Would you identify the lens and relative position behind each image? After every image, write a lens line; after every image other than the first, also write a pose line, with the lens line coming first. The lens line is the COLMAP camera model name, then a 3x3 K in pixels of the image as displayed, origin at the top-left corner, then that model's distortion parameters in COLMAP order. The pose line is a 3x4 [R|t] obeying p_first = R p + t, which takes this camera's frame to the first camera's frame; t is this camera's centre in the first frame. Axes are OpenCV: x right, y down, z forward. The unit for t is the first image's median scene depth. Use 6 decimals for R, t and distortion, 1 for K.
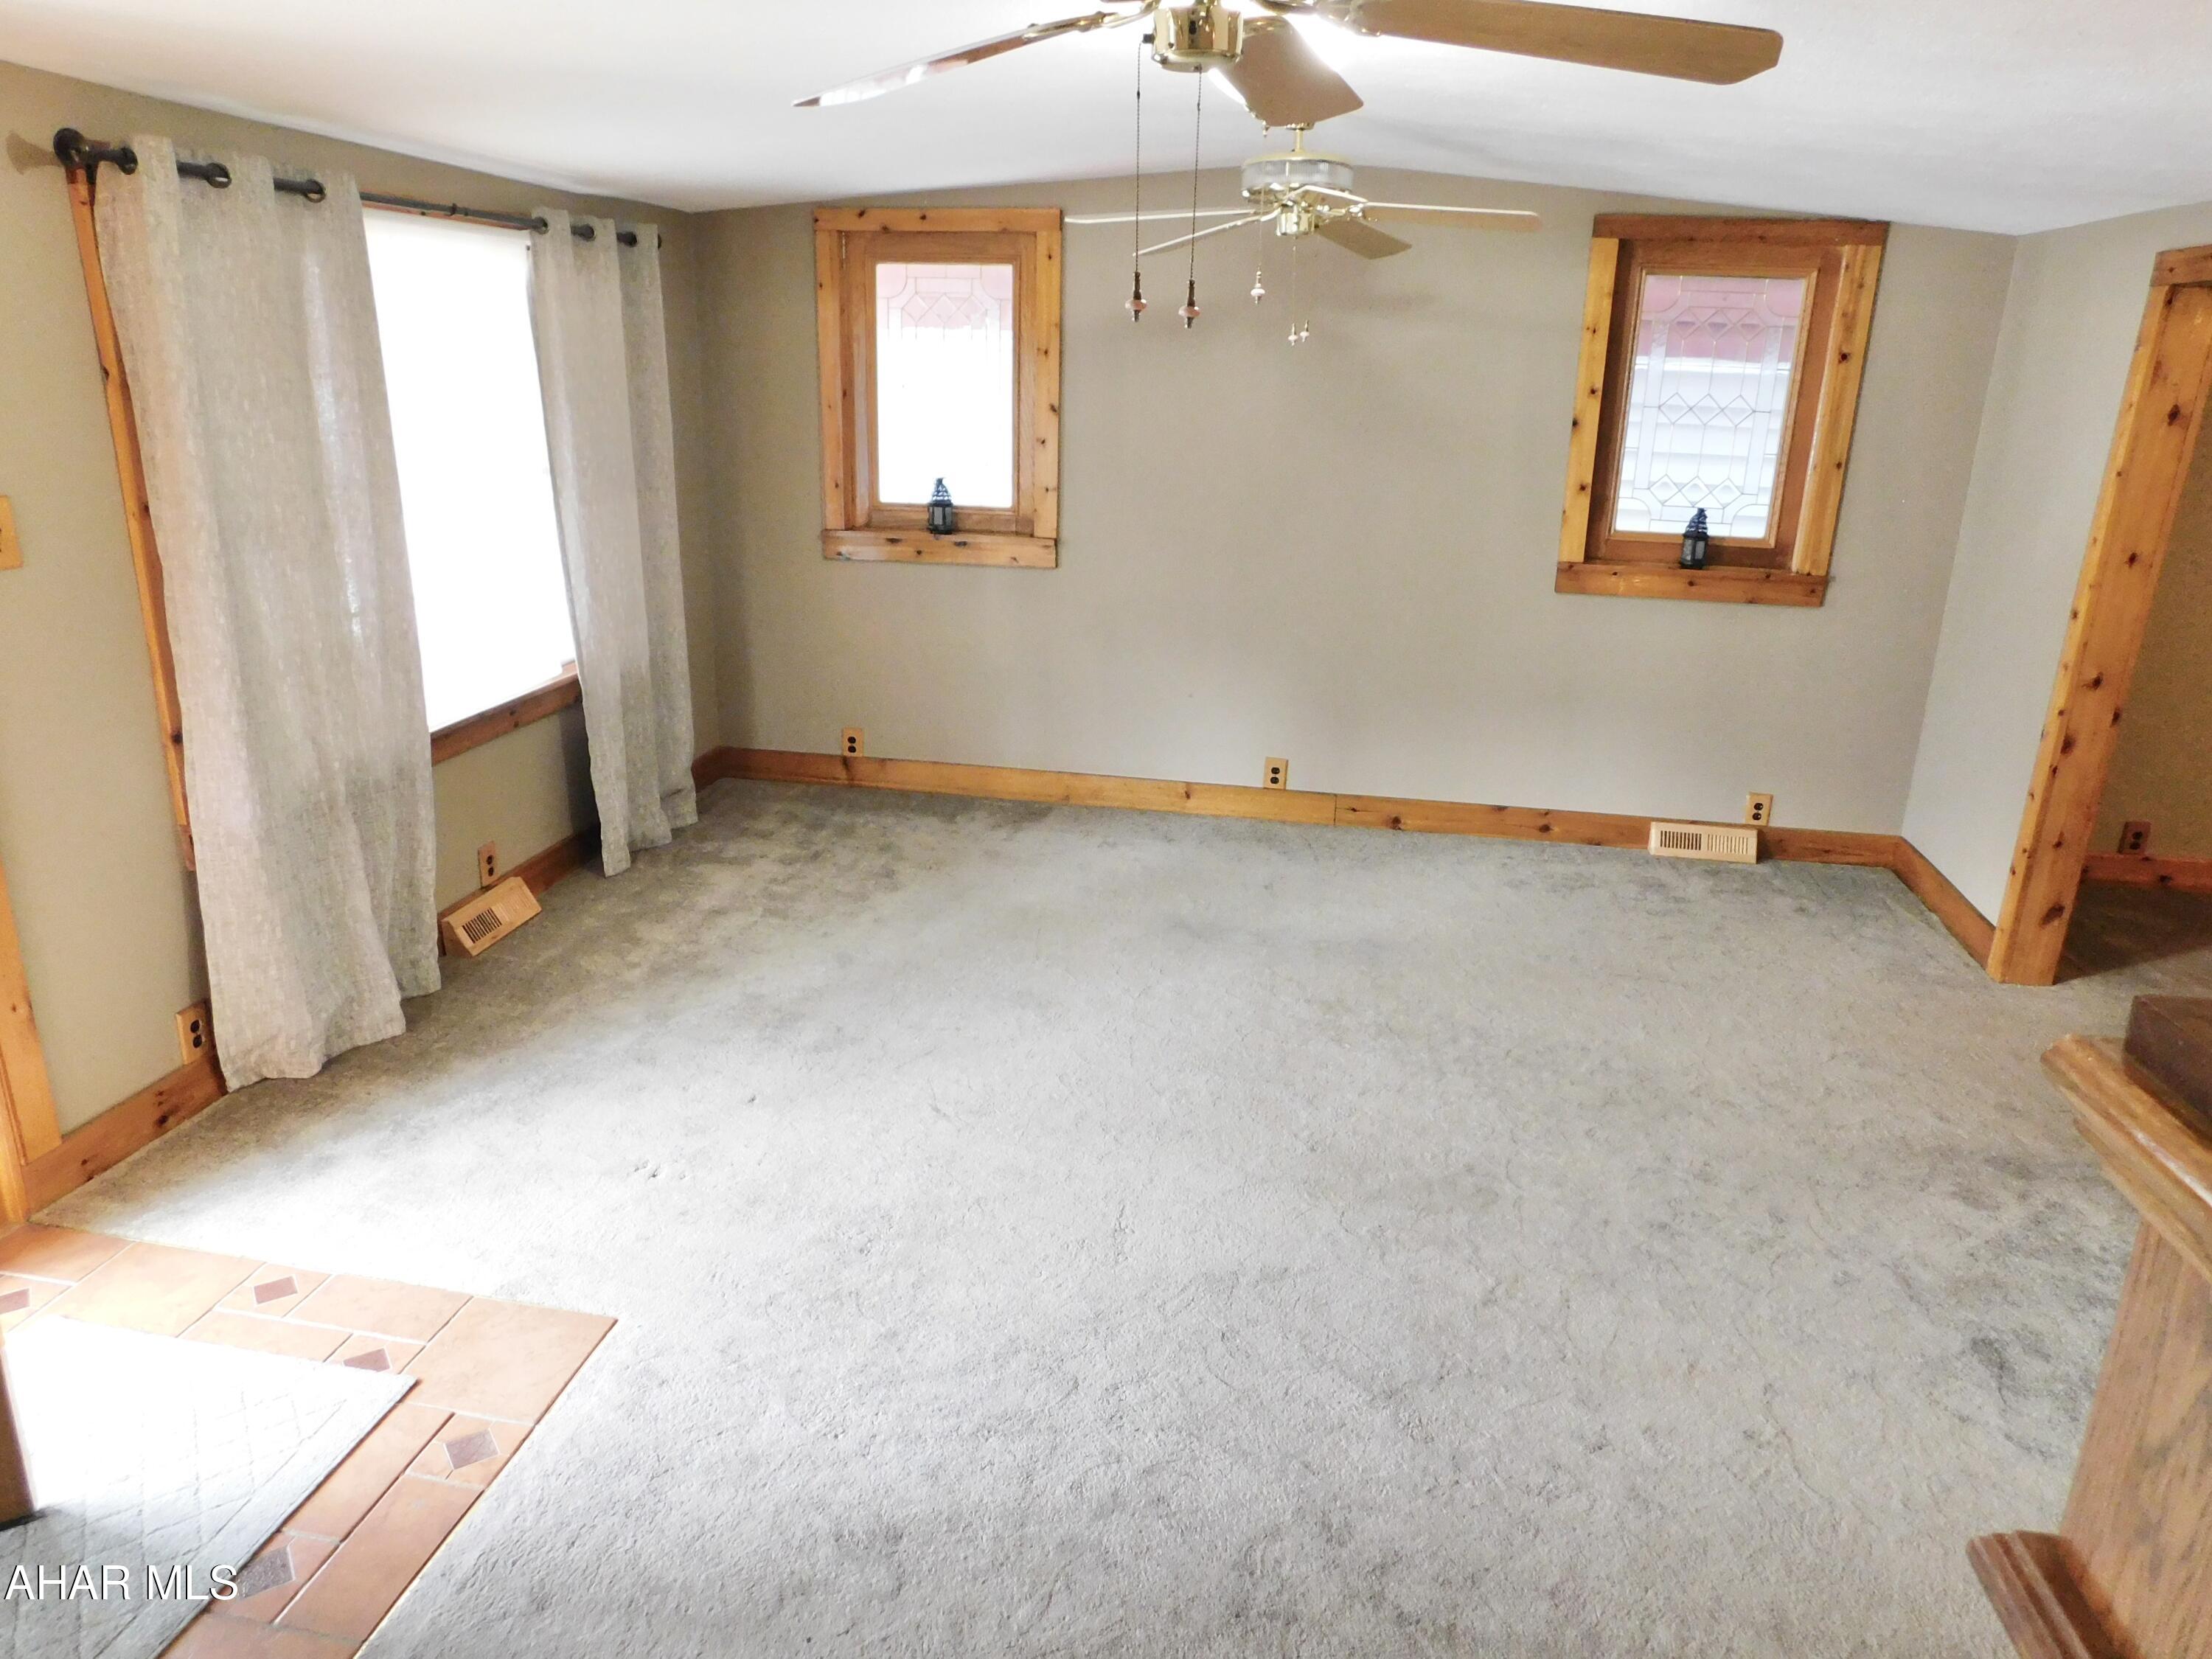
lens RADIAL K [[1460.6, 0, 1091.4], [0, 1460.6, 840.0], [0, 0, 1]] dist [-0.064484, 0.050227]
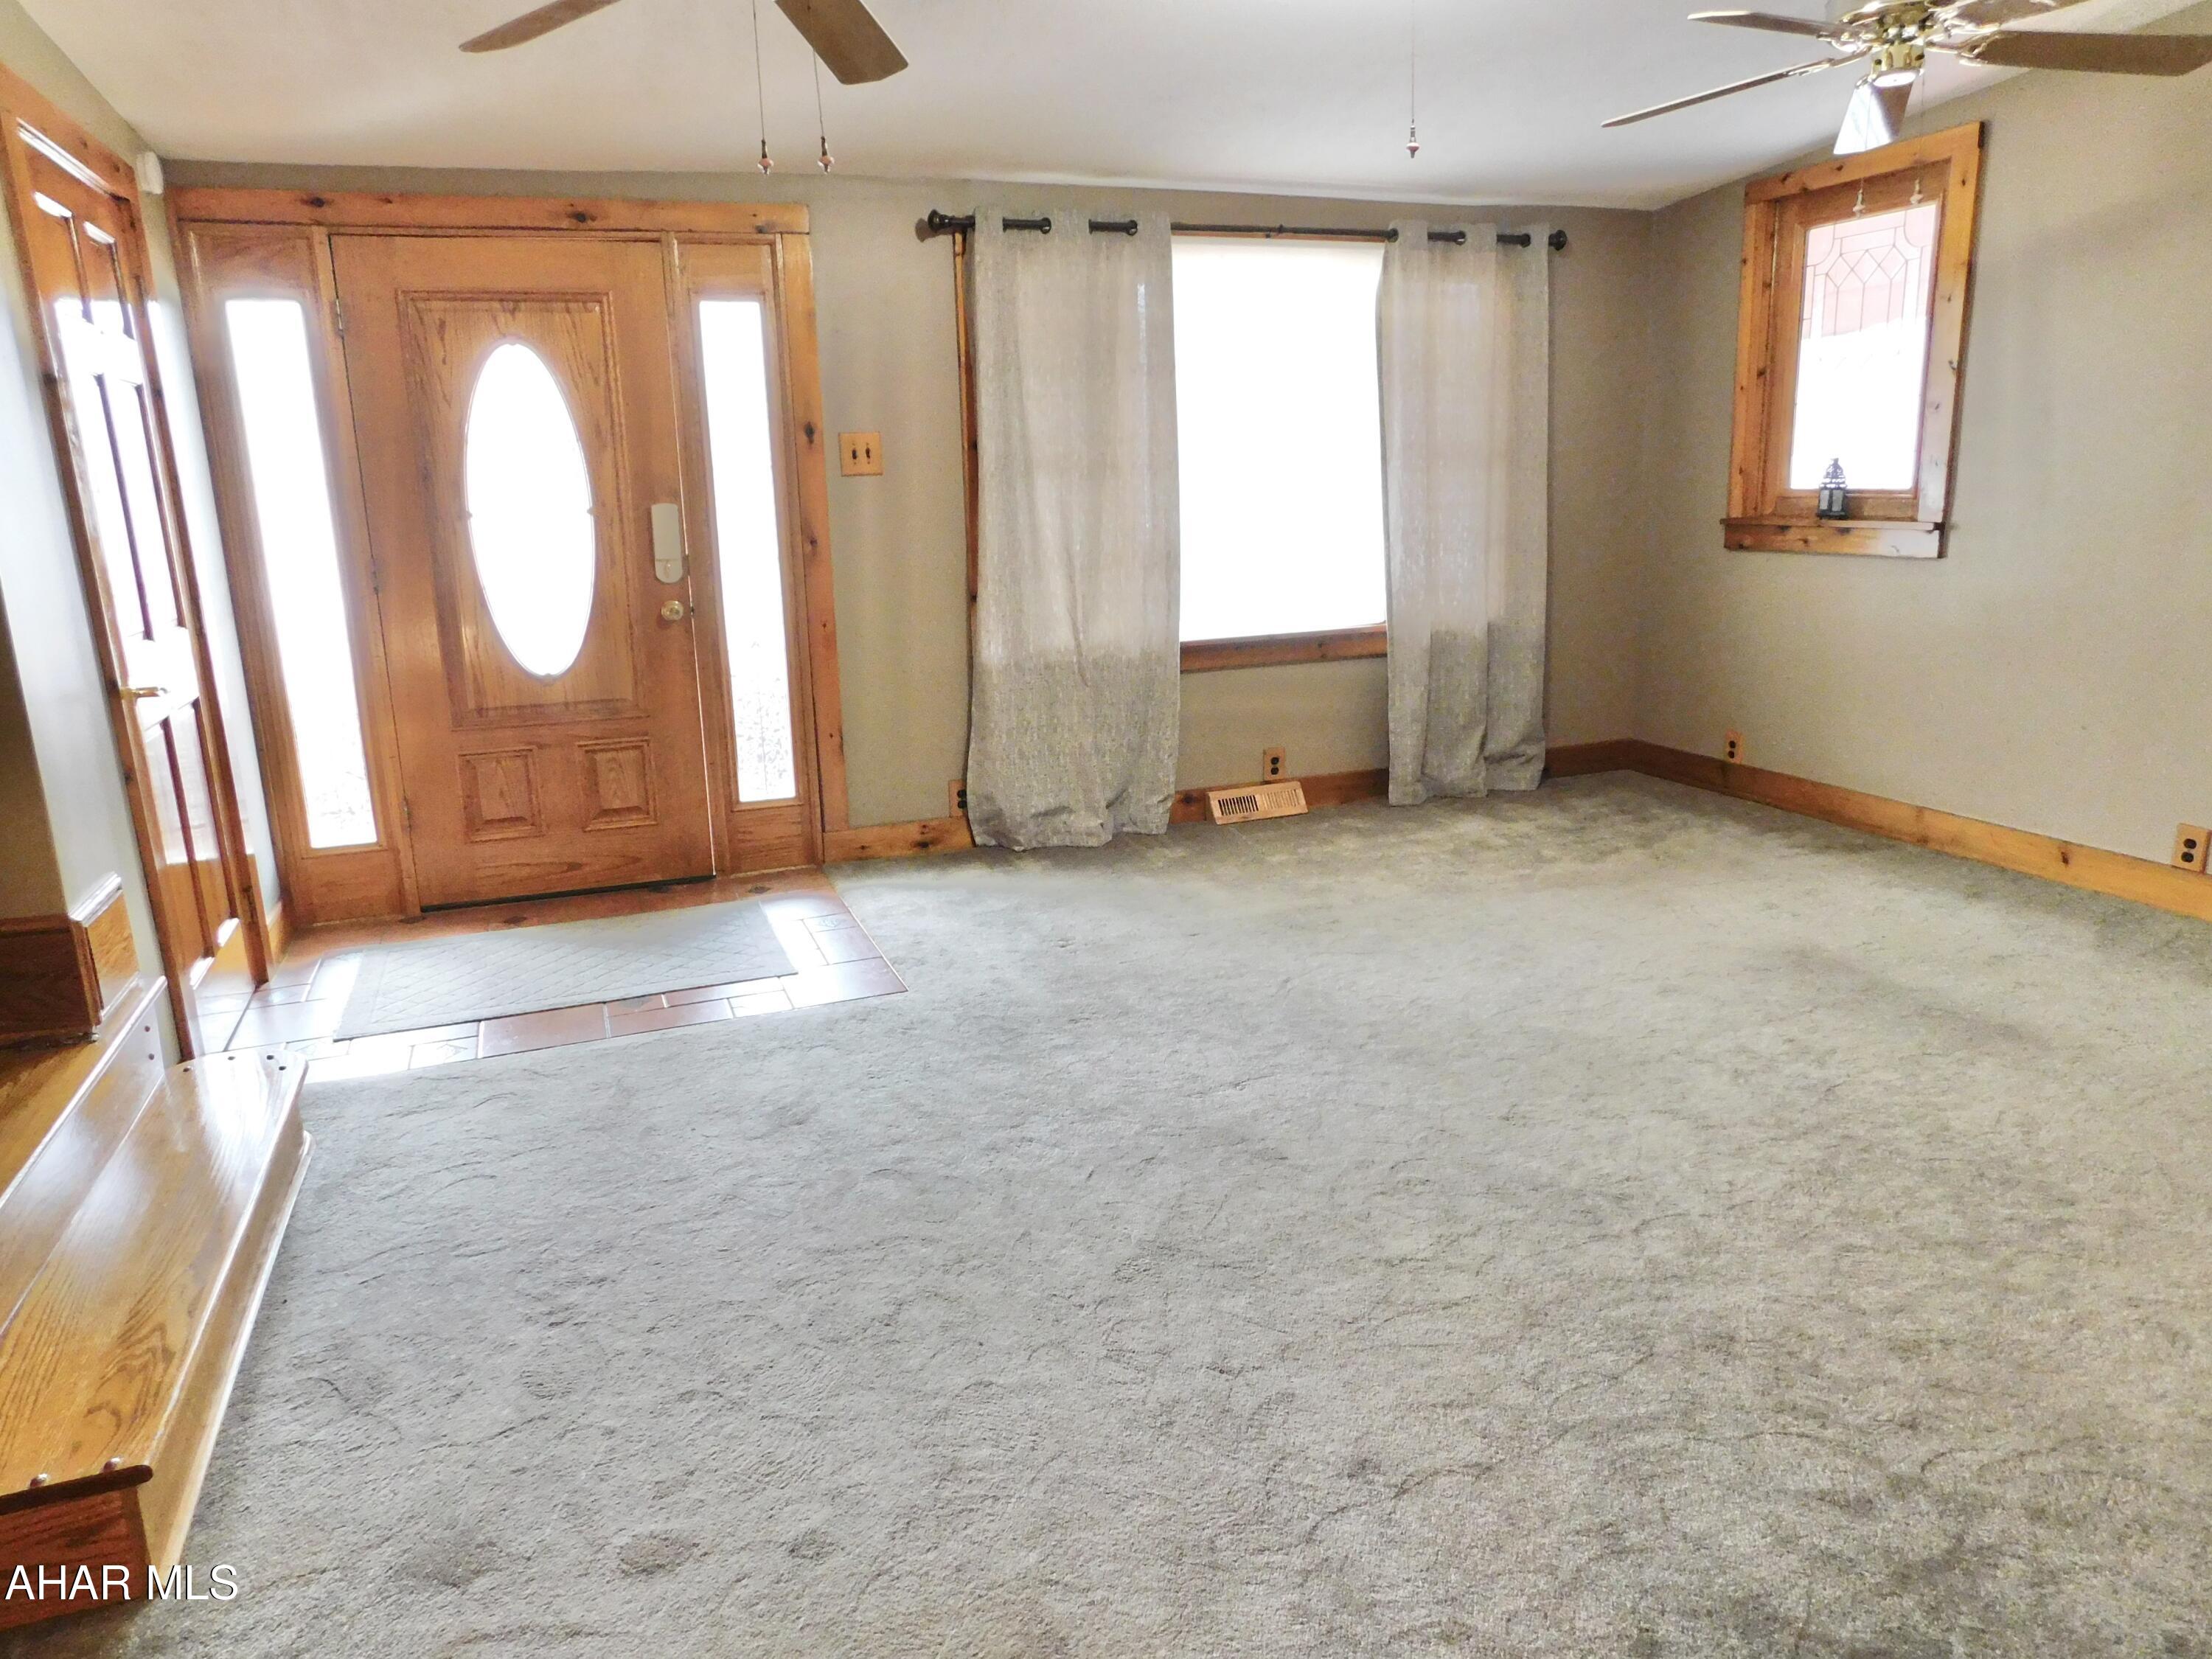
lens RADIAL K [[1460.6, 0, 1091.4], [0, 1460.6, 840.0], [0, 0, 1]] dist [-0.064484, 0.050227]
pose [[0.514734, 0.173365, -0.839639, 0.533002], [-0.230329, 0.971301, 0.059348, 0.040118], [0.825832, 0.162845, 0.539892, 0.216879]]
